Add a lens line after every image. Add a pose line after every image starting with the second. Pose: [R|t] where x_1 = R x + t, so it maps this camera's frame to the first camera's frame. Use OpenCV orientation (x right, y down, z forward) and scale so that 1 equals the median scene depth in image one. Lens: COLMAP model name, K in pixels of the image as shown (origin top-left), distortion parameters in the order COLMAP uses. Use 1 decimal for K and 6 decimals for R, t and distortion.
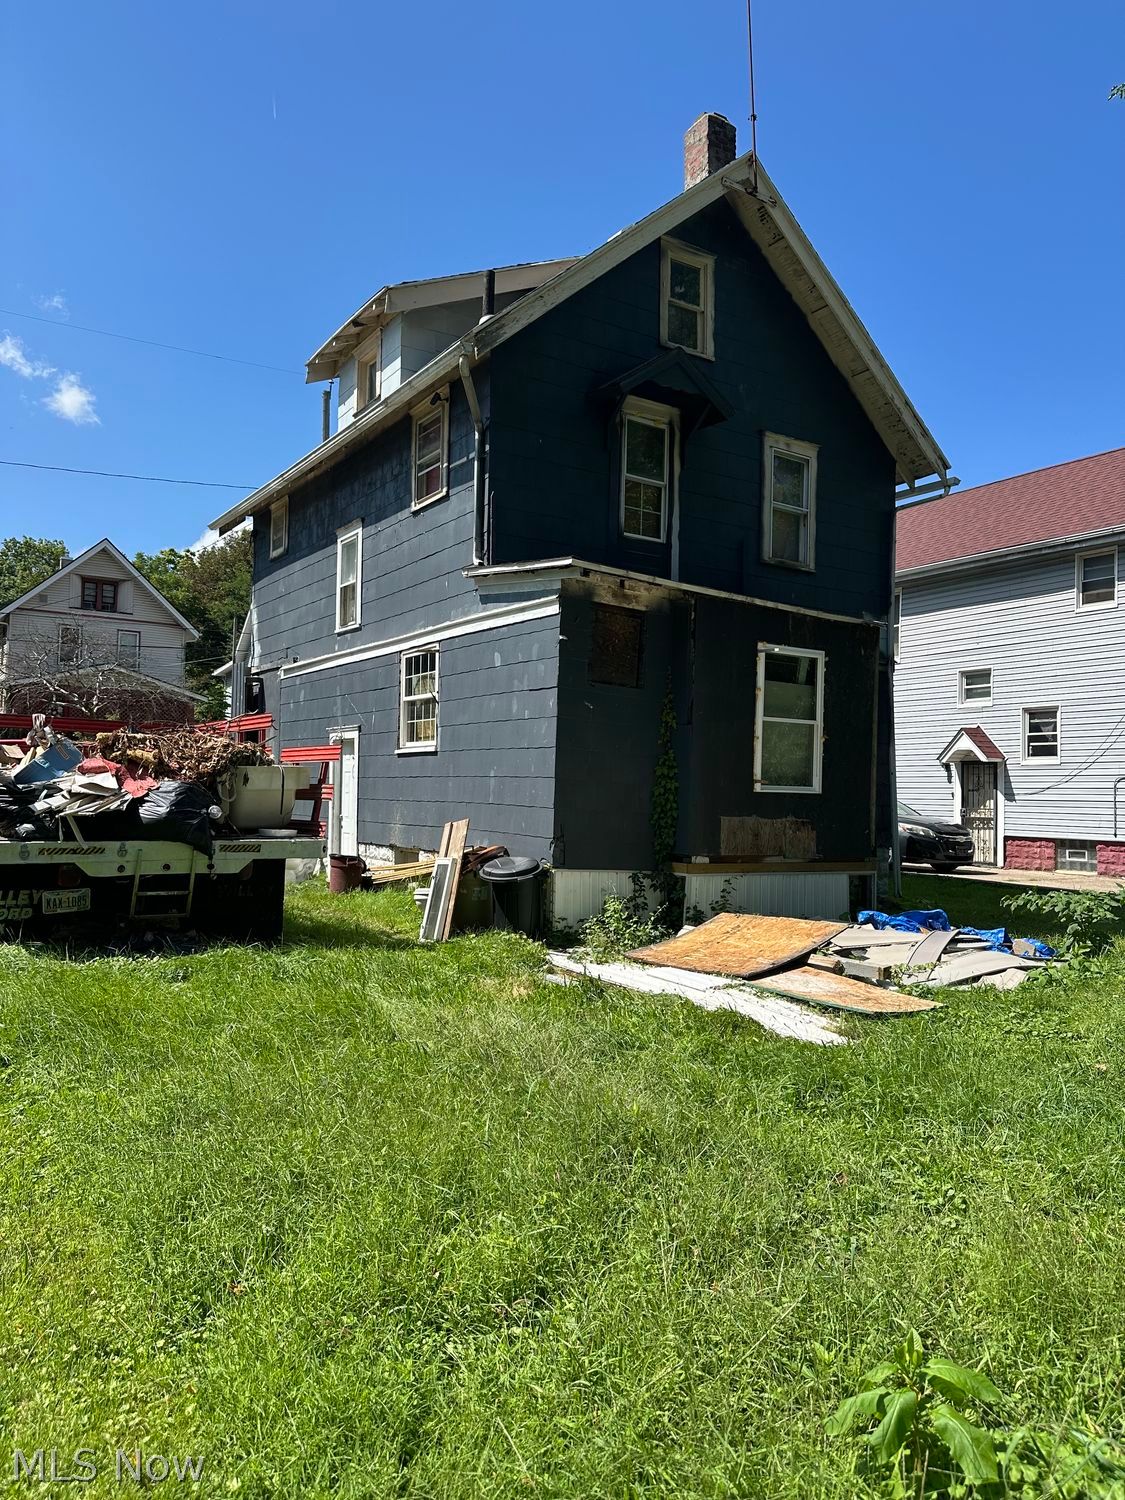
lens RADIAL K [[1068.5, 0, 567.5], [0, 1068.5, 752.7], [0, 0, 1]] dist [0.052445, -0.036661]
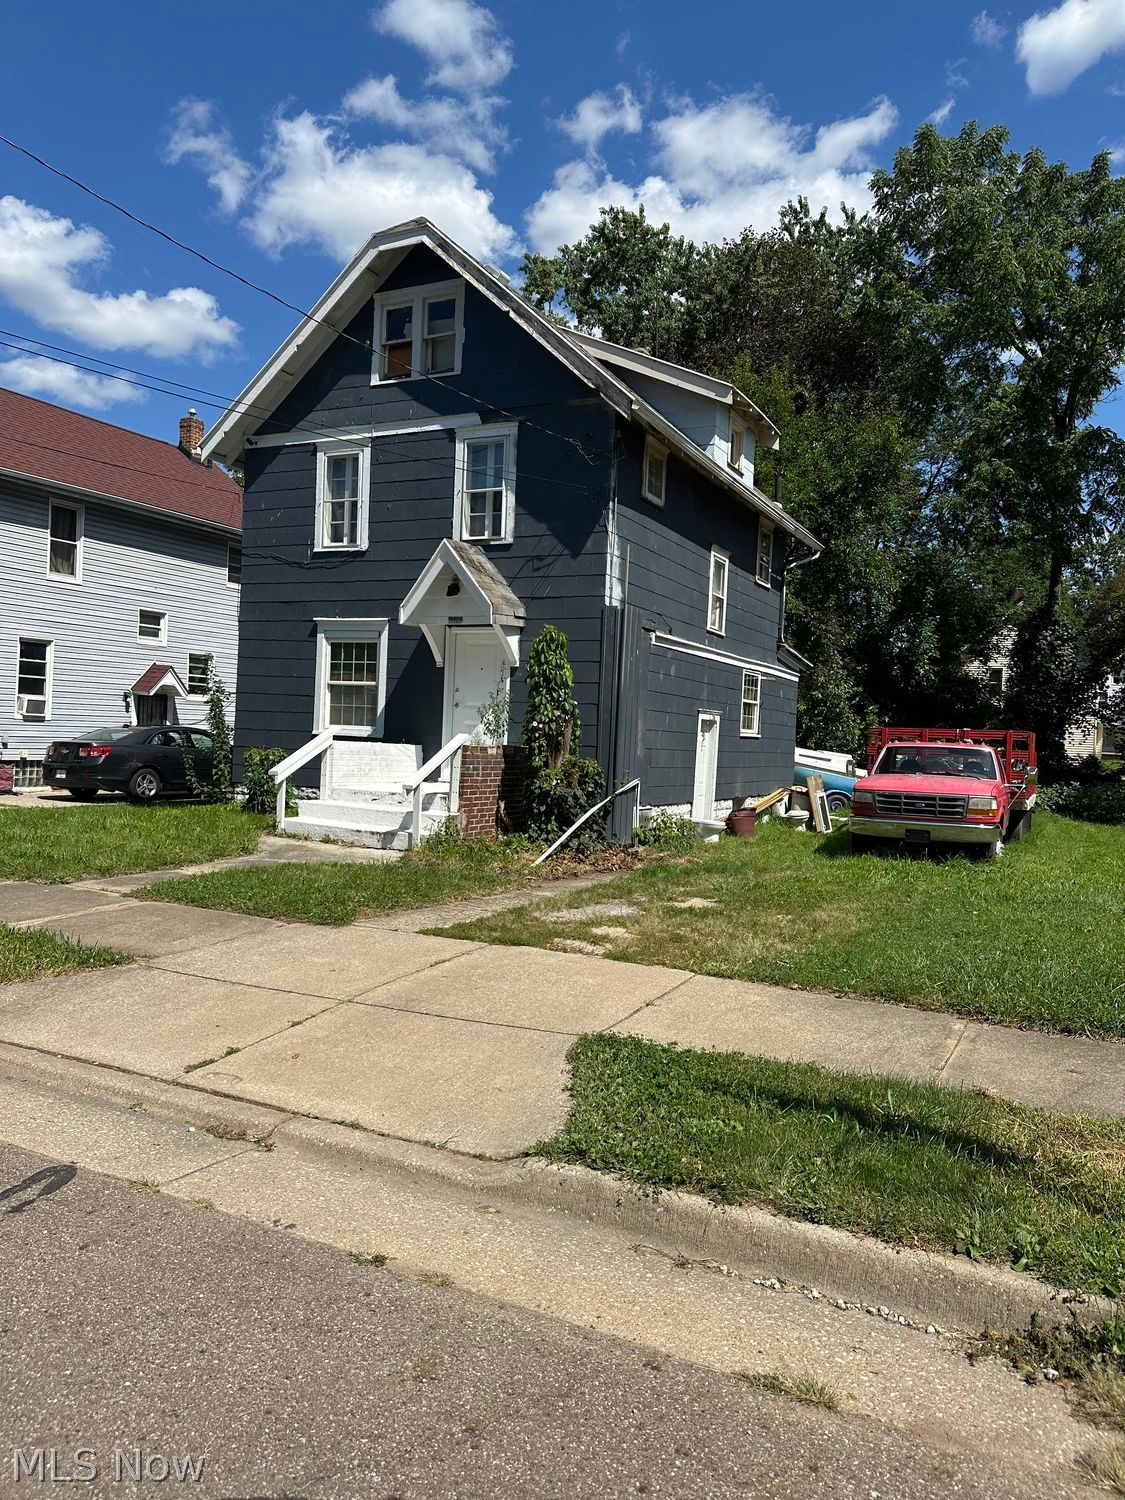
lens RADIAL K [[1068.5, 0, 565.1], [0, 1068.5, 751.1], [0, 0, 1]] dist [0.052445, -0.036661]
pose [[-0.494101, -0.052967, 0.867790, -1.167264], [-0.090096, 0.995888, 0.009487, 0.025574], [-0.864724, -0.073497, -0.496841, 1.702246]]
